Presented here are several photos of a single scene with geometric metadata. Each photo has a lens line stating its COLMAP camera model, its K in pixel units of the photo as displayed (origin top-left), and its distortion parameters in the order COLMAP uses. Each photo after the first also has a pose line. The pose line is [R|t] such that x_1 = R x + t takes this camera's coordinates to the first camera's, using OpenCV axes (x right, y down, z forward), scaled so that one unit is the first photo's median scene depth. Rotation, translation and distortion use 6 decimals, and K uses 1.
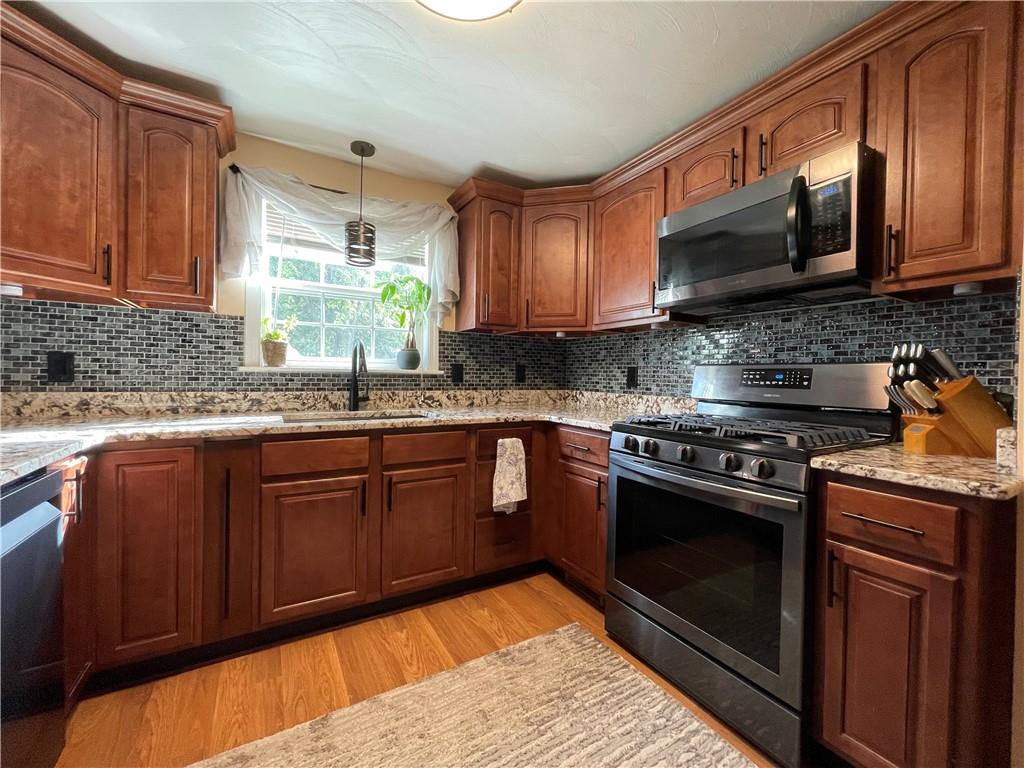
lens RADIAL K [[416.5, 0, 512.0], [0, 416.5, 379.8], [0, 0, 1]] dist [0.002867, -0.000030]
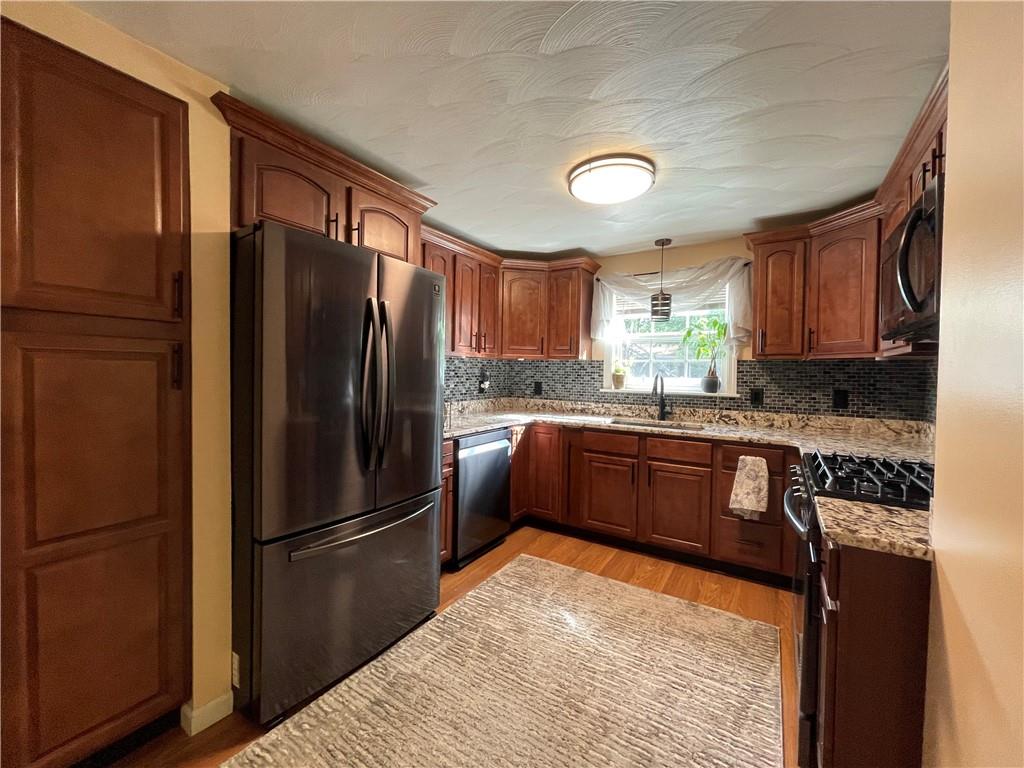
lens RADIAL K [[416.5, 0, 506.9], [0, 416.5, 380.8], [0, 0, 1]] dist [0.002867, -0.000030]
pose [[0.450141, 0.010784, -0.892892, 0.726275], [-0.020243, 0.999793, 0.001870, -0.059677], [0.892728, 0.017233, 0.450266, -0.146867]]
